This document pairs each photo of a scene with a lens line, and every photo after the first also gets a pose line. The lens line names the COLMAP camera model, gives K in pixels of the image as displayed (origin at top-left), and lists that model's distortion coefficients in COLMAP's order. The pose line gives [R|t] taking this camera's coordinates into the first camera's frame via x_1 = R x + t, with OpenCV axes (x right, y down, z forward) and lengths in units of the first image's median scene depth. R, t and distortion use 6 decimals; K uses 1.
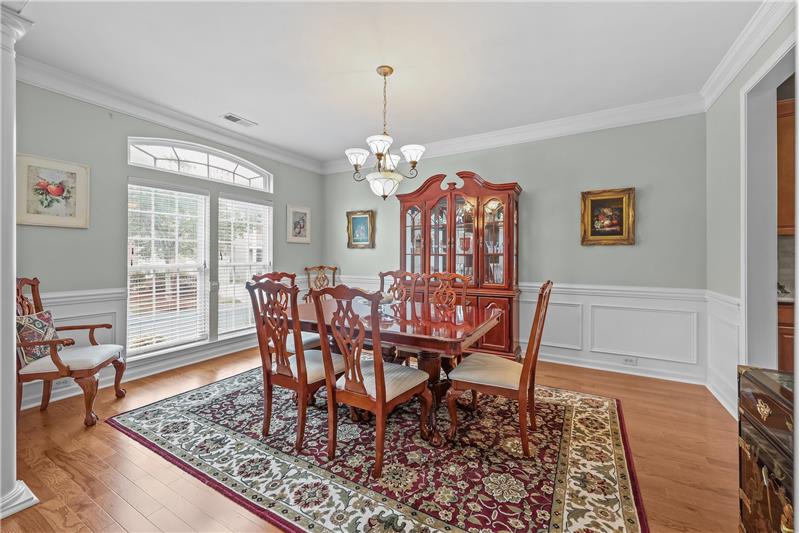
lens RADIAL K [[324.2, 0, 400.0], [0, 324.2, 262.5], [0, 0, 1]] dist [0.000290, -0.000491]
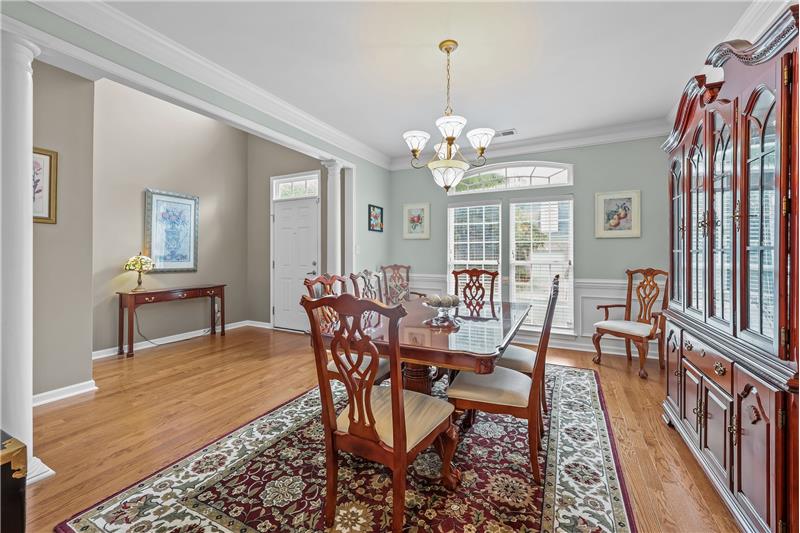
lens RADIAL K [[324.2, 0, 398.4], [0, 324.2, 253.1], [0, 0, 1]] dist [0.000290, -0.000491]
pose [[0.046562, -0.007084, -0.998890, 1.218725], [-0.021397, 0.999738, -0.008087, -0.014968], [0.998686, 0.021750, 0.046398, 1.192318]]
